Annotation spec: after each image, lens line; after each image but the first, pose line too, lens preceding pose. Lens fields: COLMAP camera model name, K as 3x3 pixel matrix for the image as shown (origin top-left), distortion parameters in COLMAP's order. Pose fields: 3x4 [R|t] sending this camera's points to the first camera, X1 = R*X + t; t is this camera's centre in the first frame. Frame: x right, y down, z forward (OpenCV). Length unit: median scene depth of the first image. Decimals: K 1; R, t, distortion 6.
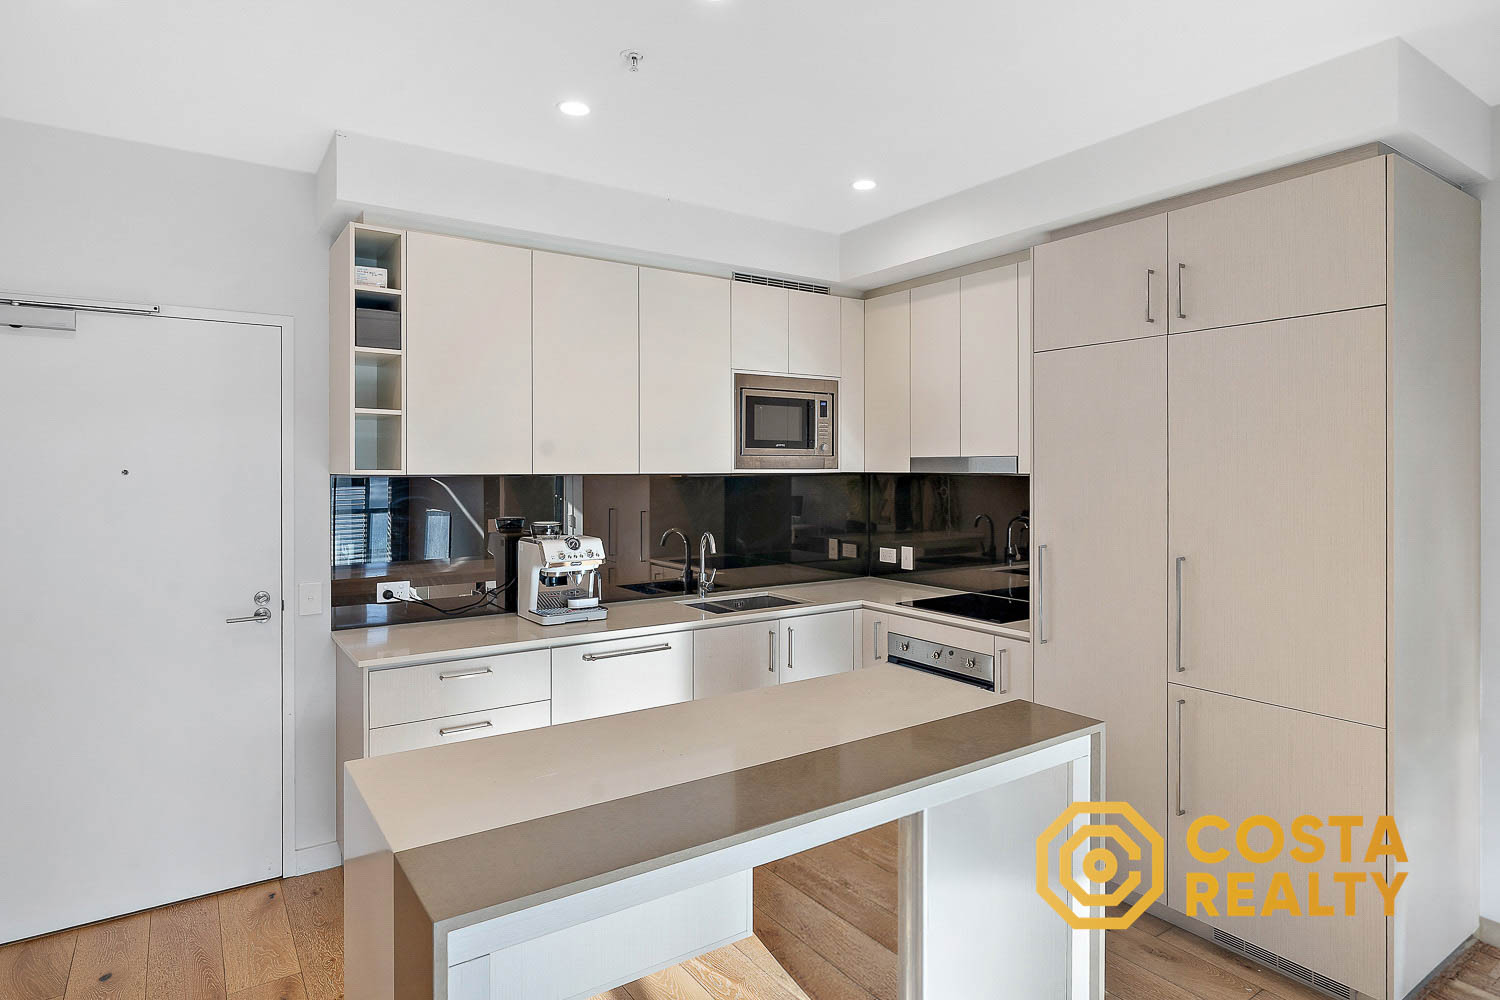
lens RADIAL K [[836.5, 0, 750.8], [0, 836.5, 465.9], [0, 0, 1]] dist [-0.005936, -0.000303]
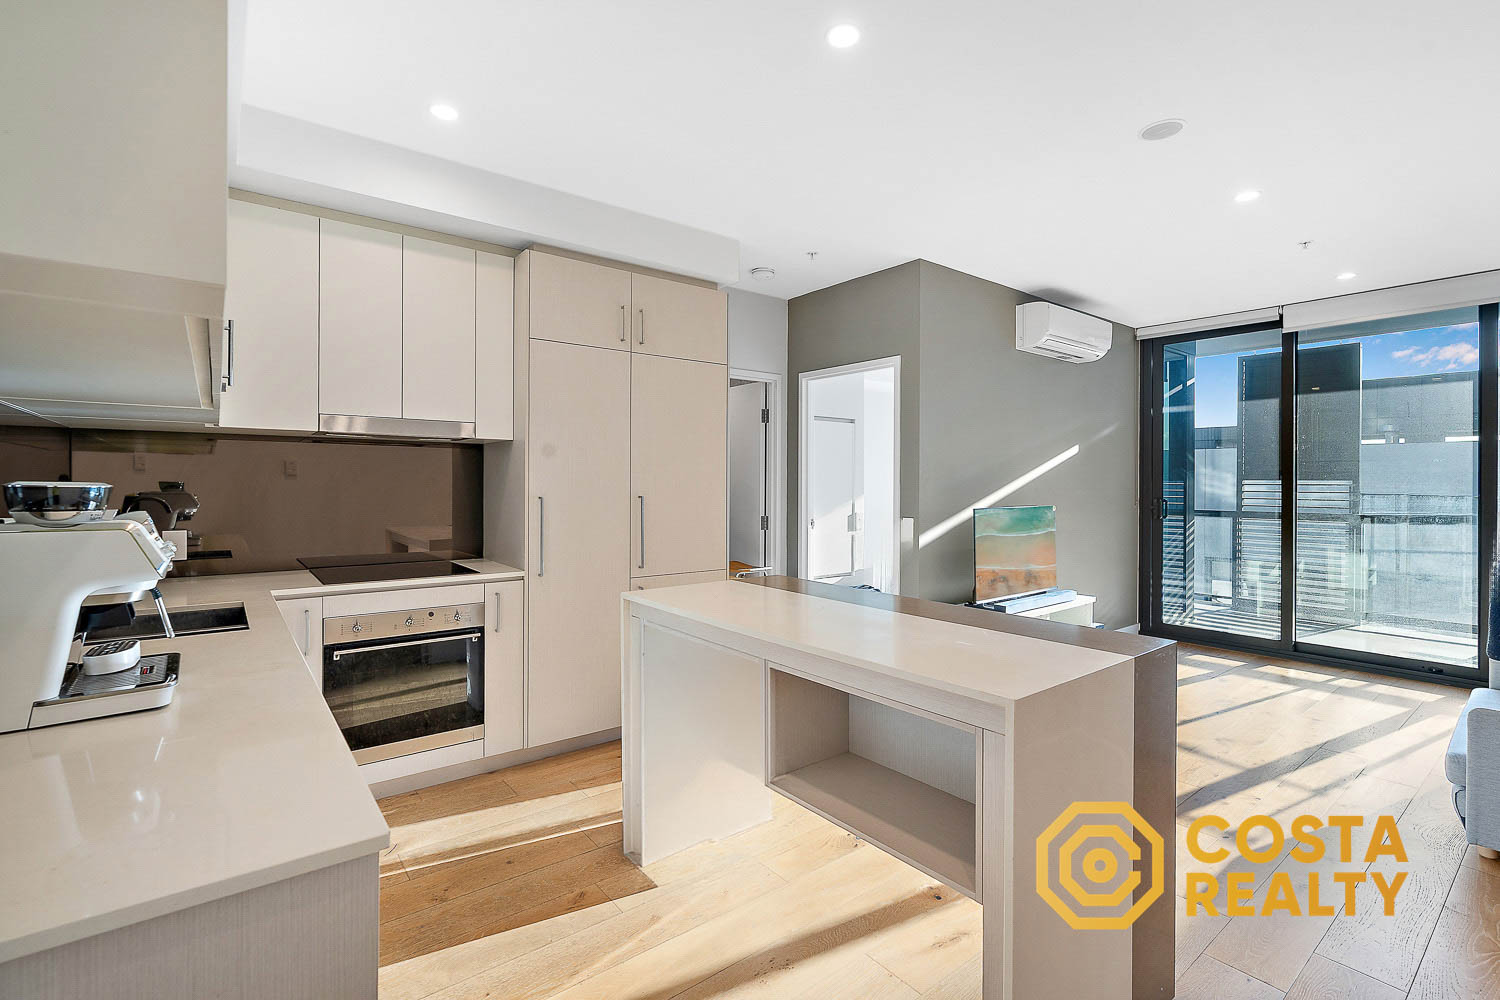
lens RADIAL K [[679.2, 0, 756.5], [0, 679.2, 490.2], [0, 0, 1]] dist [-0.012206, -0.000007]
pose [[-0.064877, -0.007200, 0.997867, -0.602738], [-0.007570, 0.999949, 0.006723, 0.068188], [-0.997865, -0.007118, -0.064929, 0.672544]]
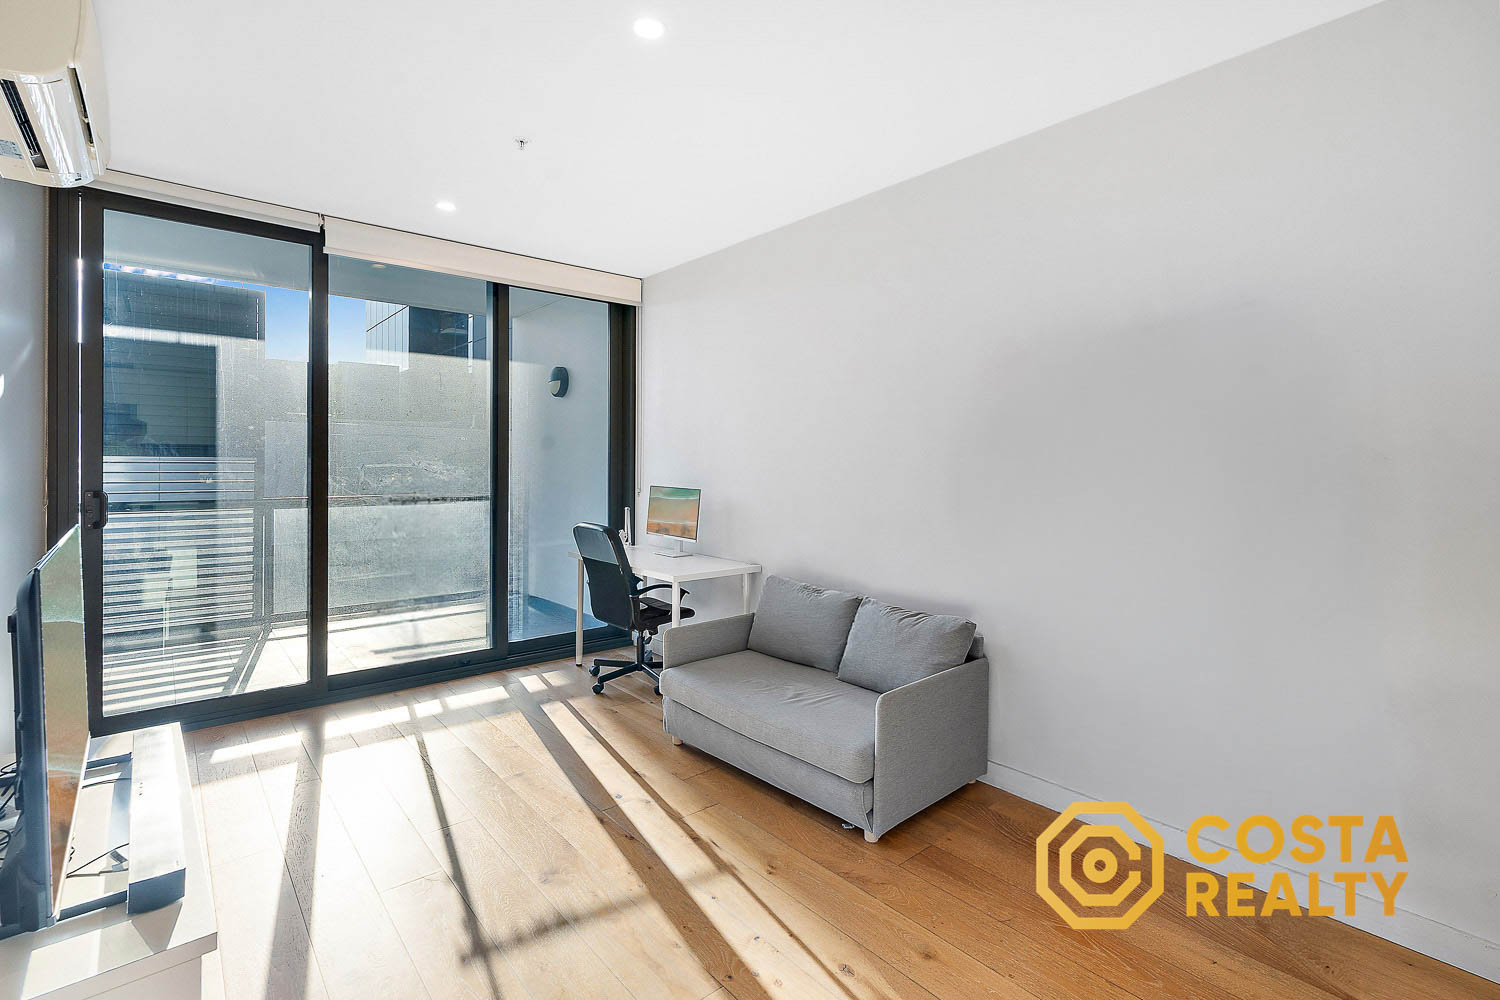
lens RADIAL K [[704.1, 0, 742.1], [0, 704.1, 470.8], [0, 0, 1]] dist [0.000555, 0.000123]
pose [[-0.995957, -0.004719, -0.089708, 0.229436], [-0.005115, 0.999978, 0.004186, 0.059504], [0.089686, 0.004628, -0.995959, 0.591675]]
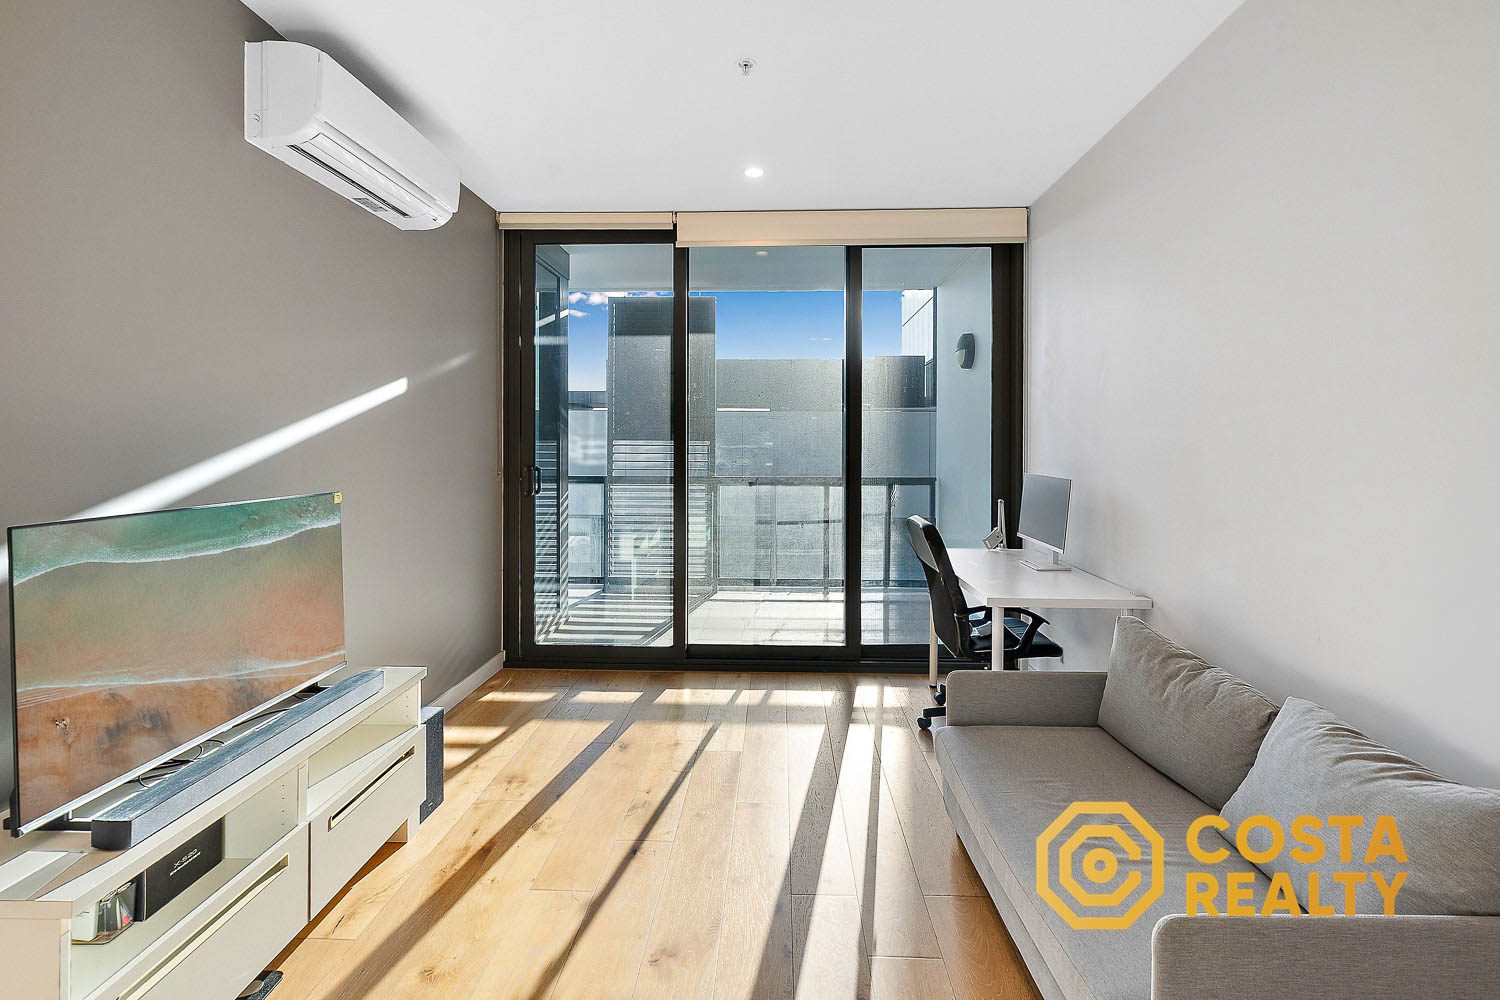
lens RADIAL K [[697.6, 0, 744.9], [0, 697.6, 450.7], [0, 0, 1]] dist [0.000308, -0.000131]
pose [[-0.789186, -0.006177, 0.614124, -0.022442], [-0.006108, 0.999979, 0.002209, 0.063294], [-0.614124, -0.002008, -0.789207, 0.287237]]
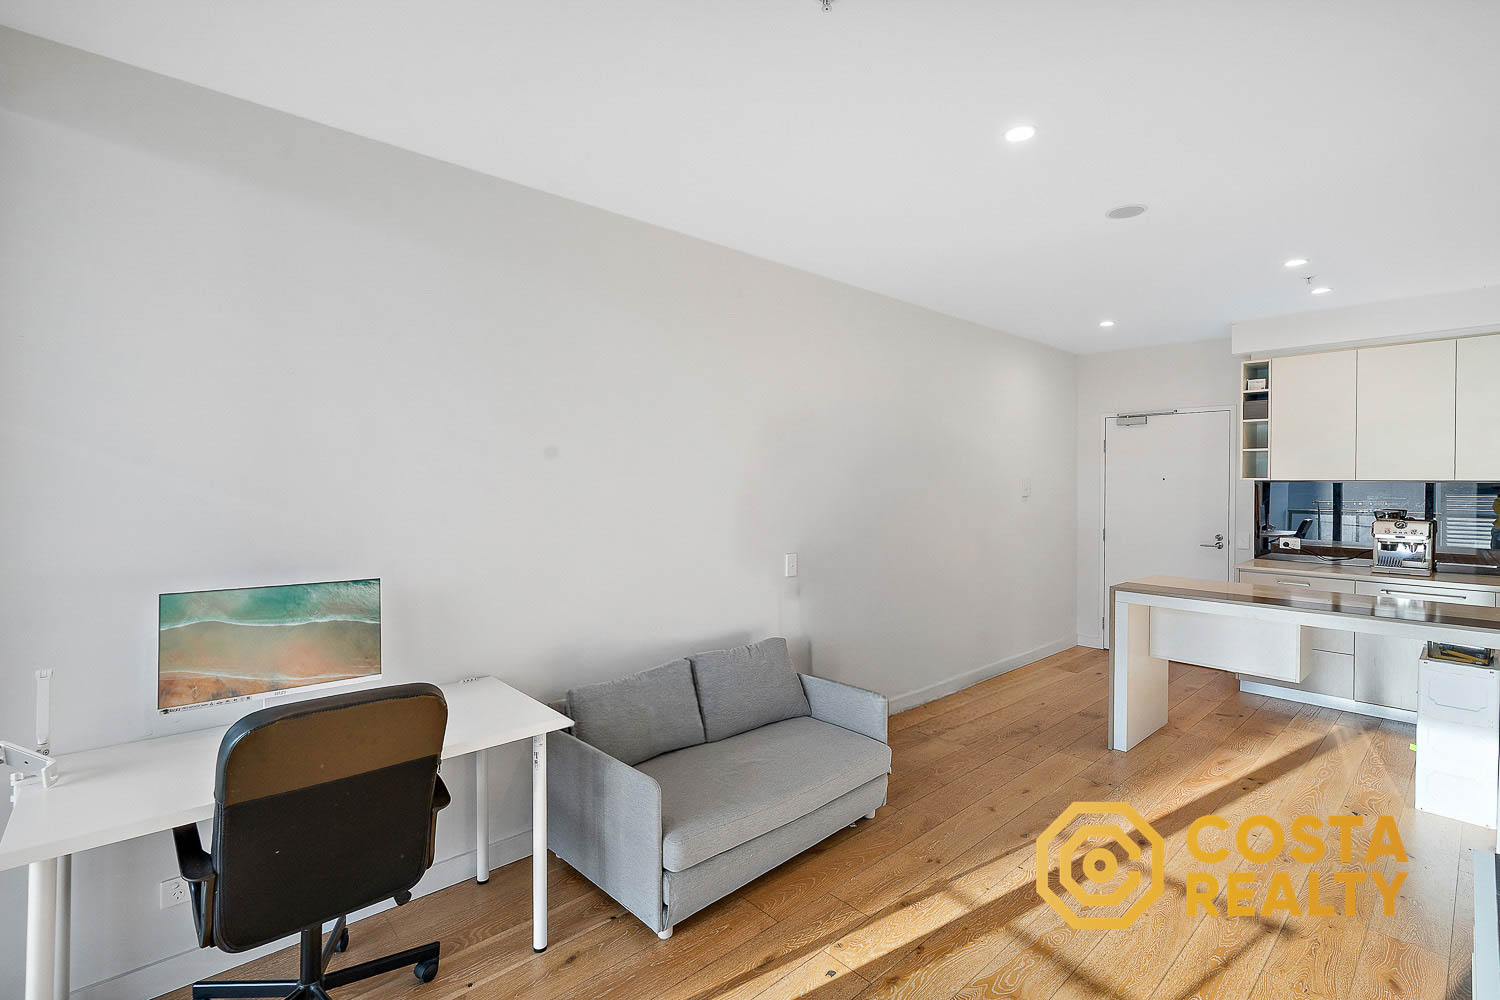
lens RADIAL K [[679.2, 0, 756.5], [0, 679.2, 490.2], [0, 0, 1]] dist [-0.012206, -0.000007]
pose [[0.136416, 0.013844, -0.990555, 0.872147], [0.003430, 0.999890, 0.014447, 0.005215], [0.990646, -0.005369, 0.136353, -0.376022]]
